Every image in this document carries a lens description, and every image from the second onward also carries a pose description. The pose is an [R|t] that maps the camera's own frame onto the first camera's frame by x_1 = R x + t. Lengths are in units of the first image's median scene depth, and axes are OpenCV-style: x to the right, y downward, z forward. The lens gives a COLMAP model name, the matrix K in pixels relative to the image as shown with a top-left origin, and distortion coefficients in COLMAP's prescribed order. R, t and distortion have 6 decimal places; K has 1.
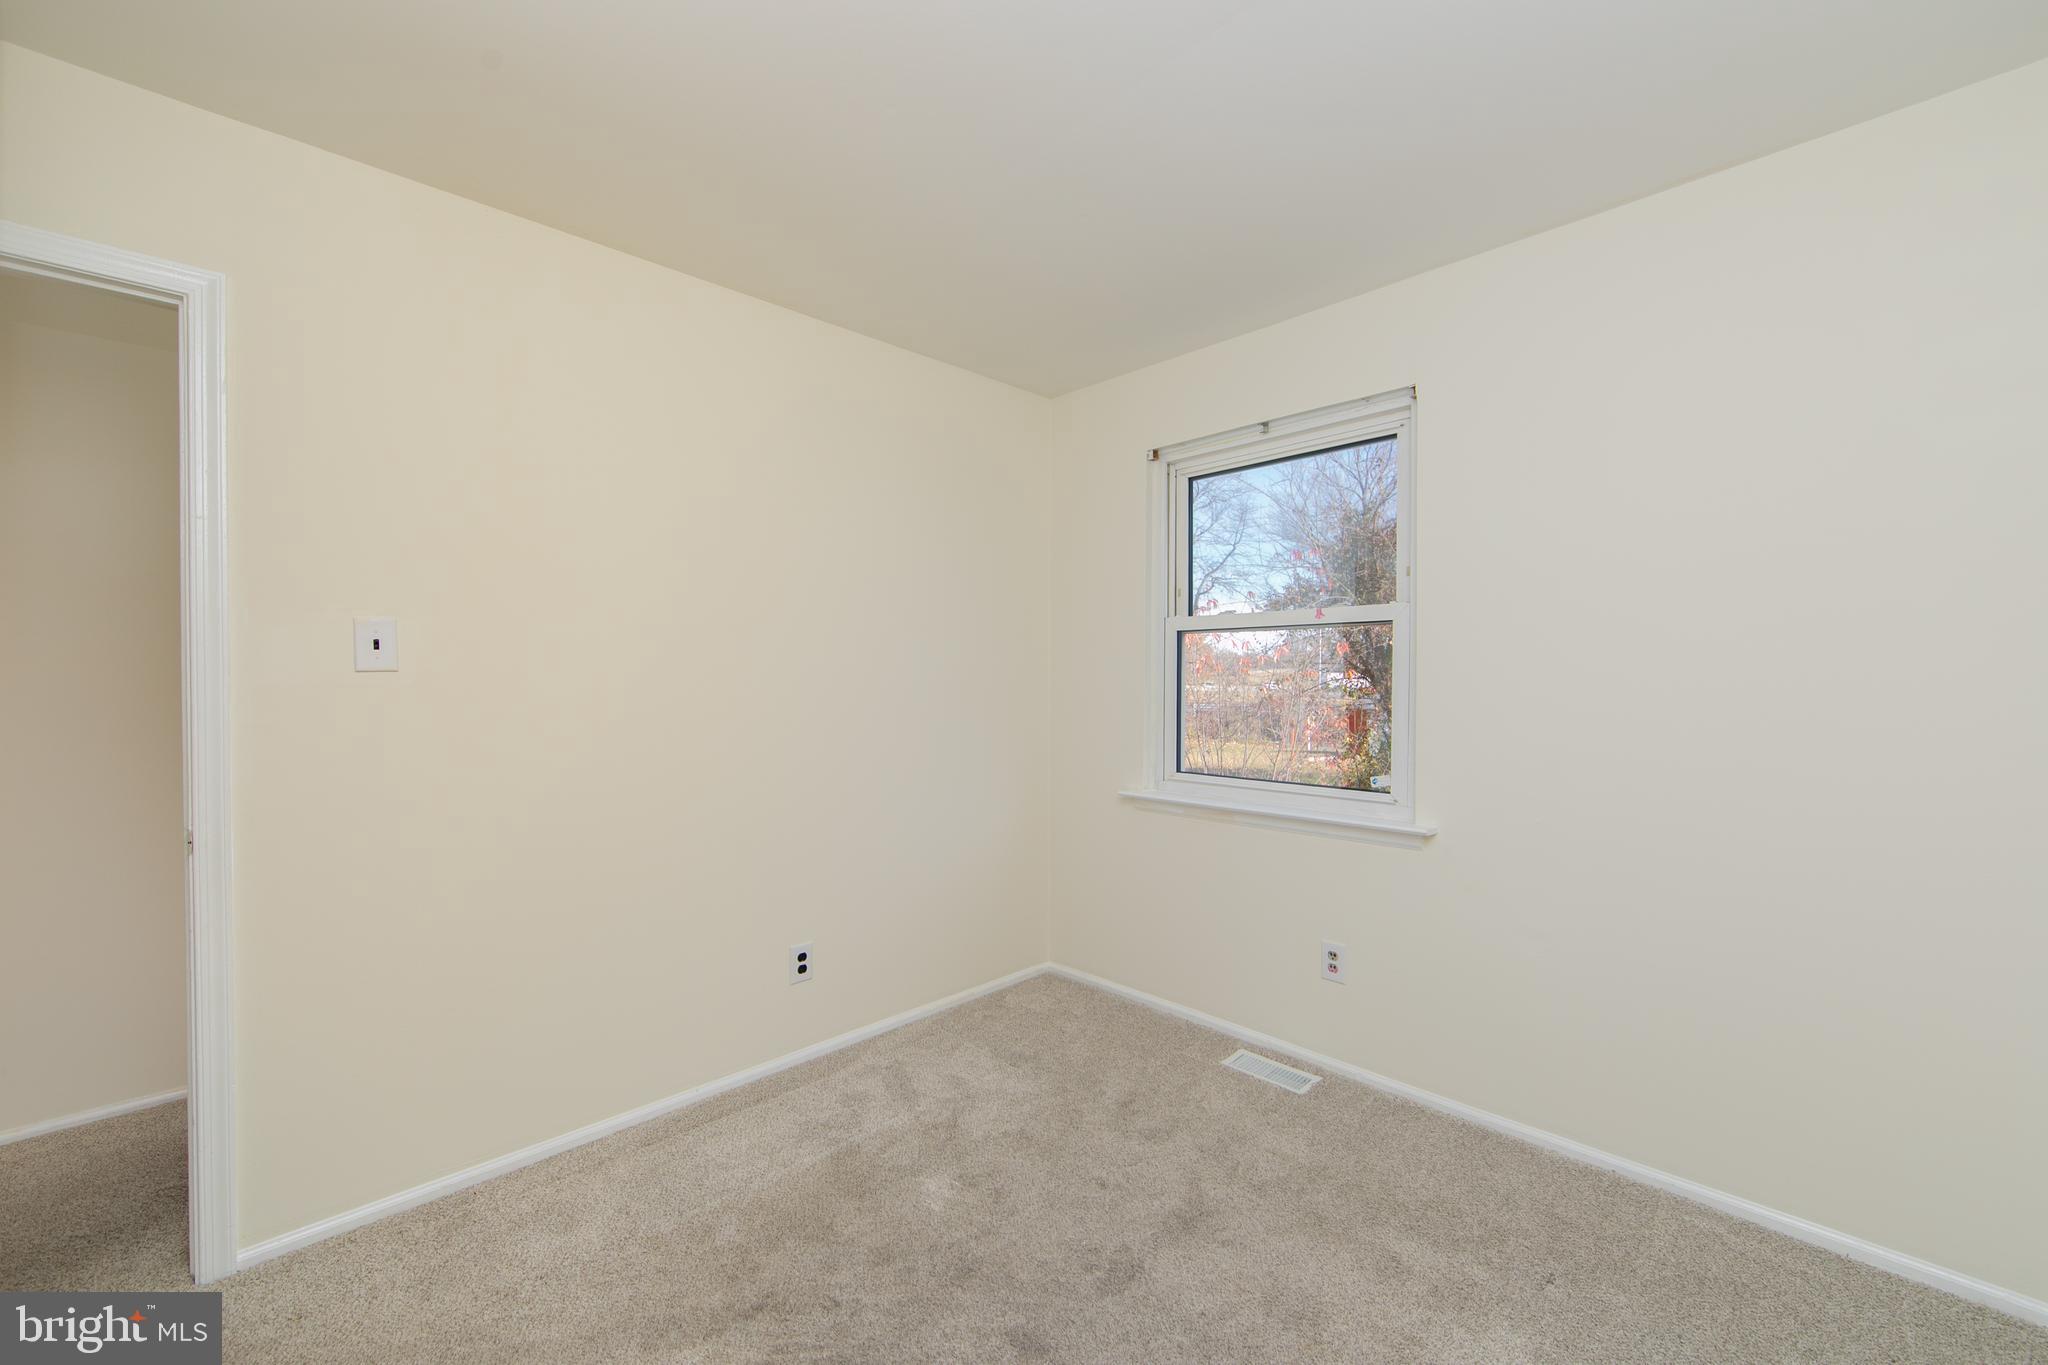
lens RADIAL K [[801.2, 0, 1028.3], [0, 801.2, 681.4], [0, 0, 1]] dist [-0.003846, 0.000641]
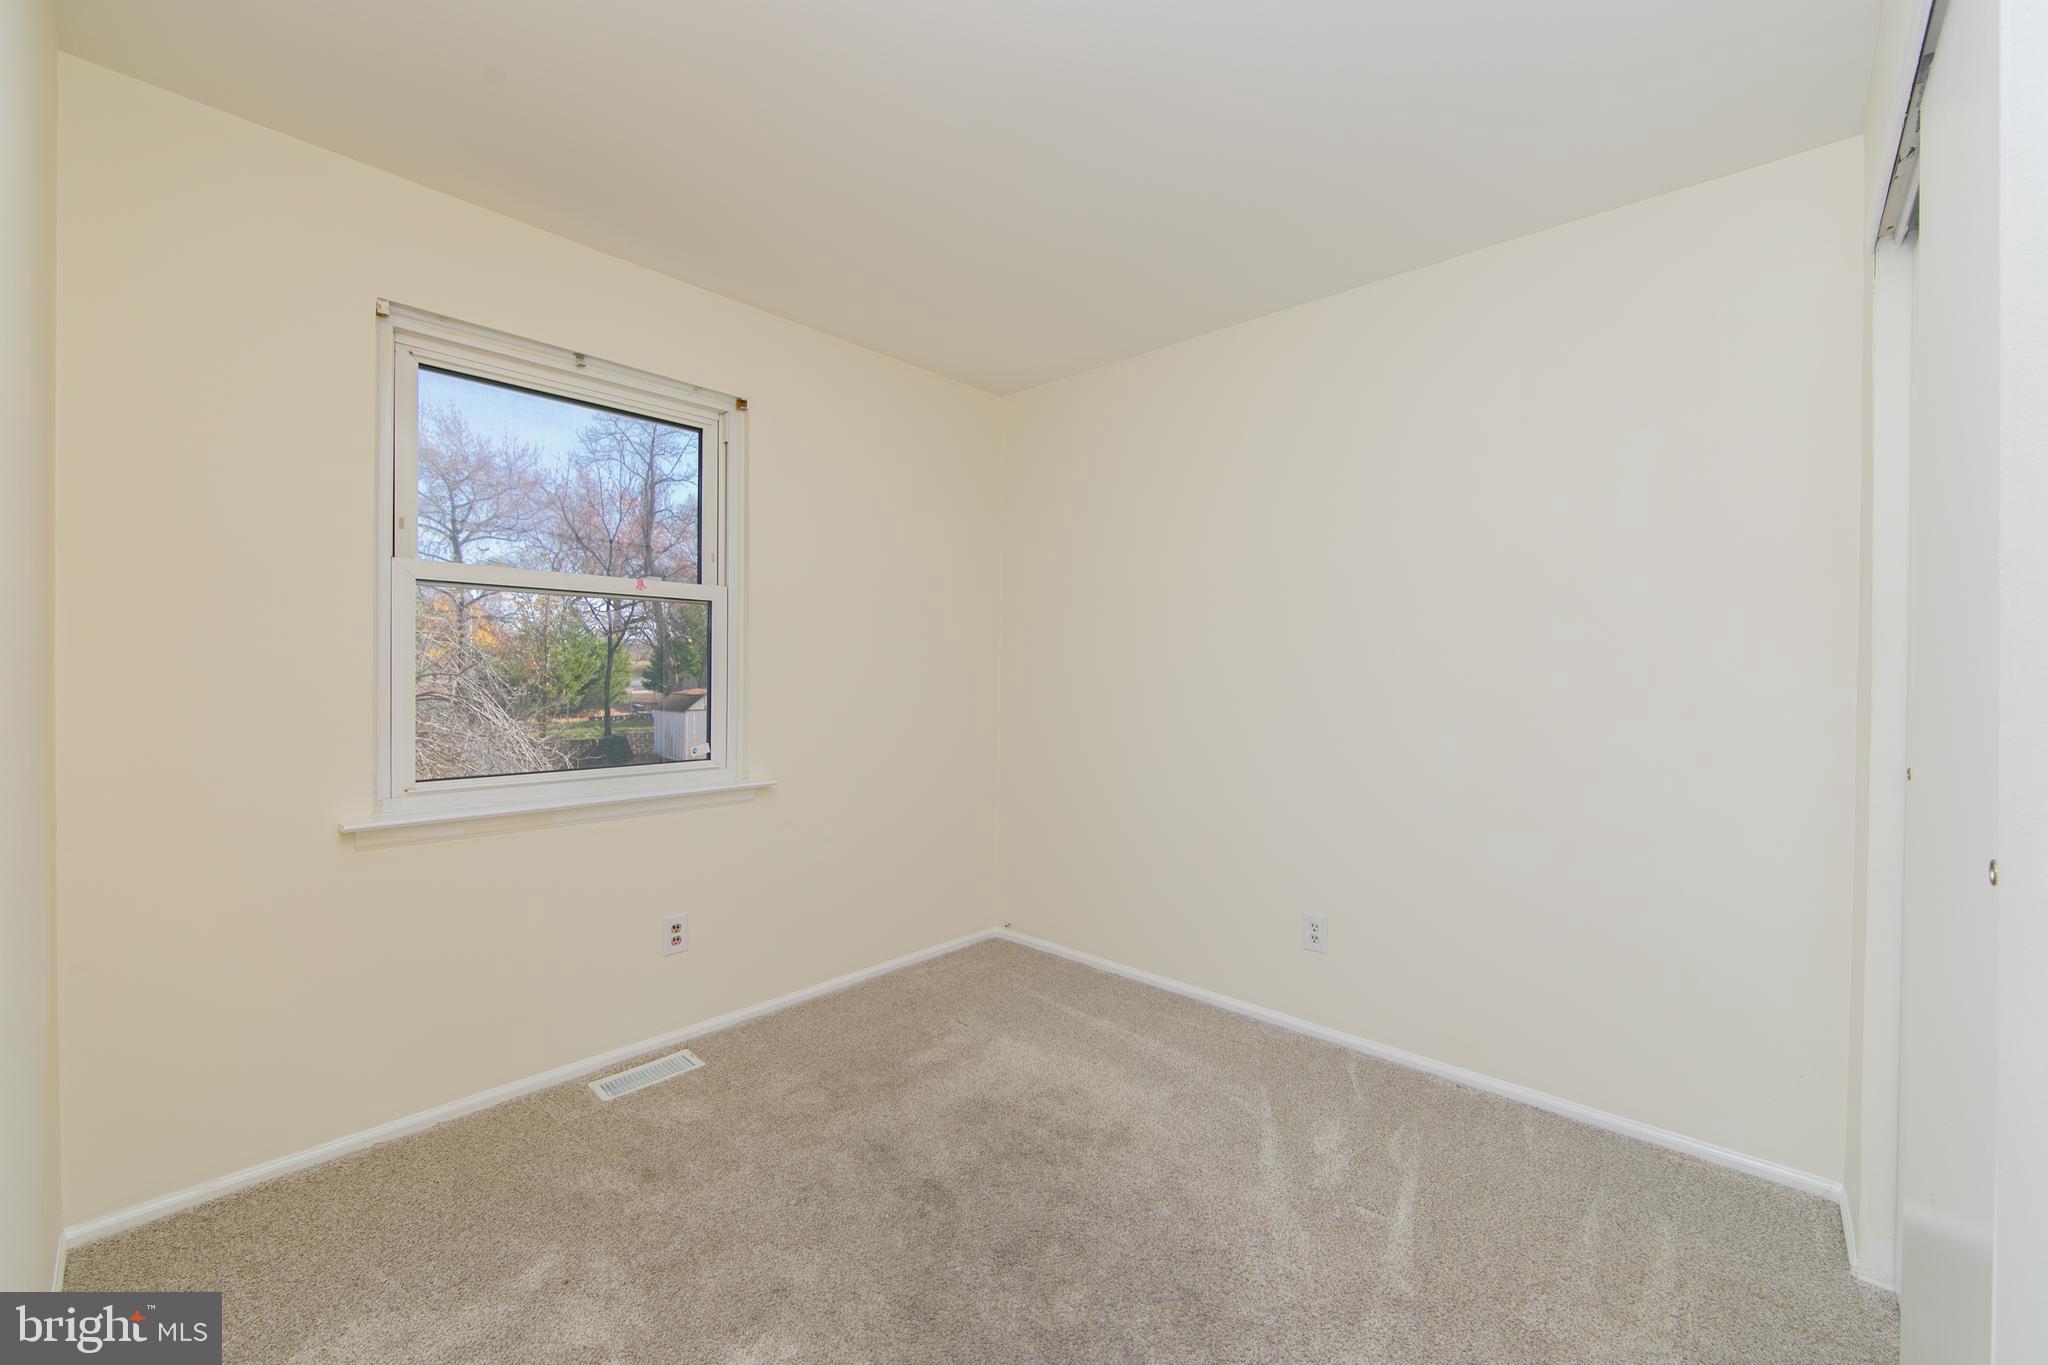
lens RADIAL K [[801.2, 0, 1028.3], [0, 801.2, 681.4], [0, 0, 1]] dist [-0.003846, 0.000641]
pose [[-0.057301, -0.008402, 0.998322, -0.661470], [-0.006010, 0.999949, 0.008071, 0.021191], [-0.998339, -0.005538, -0.057349, 0.631206]]
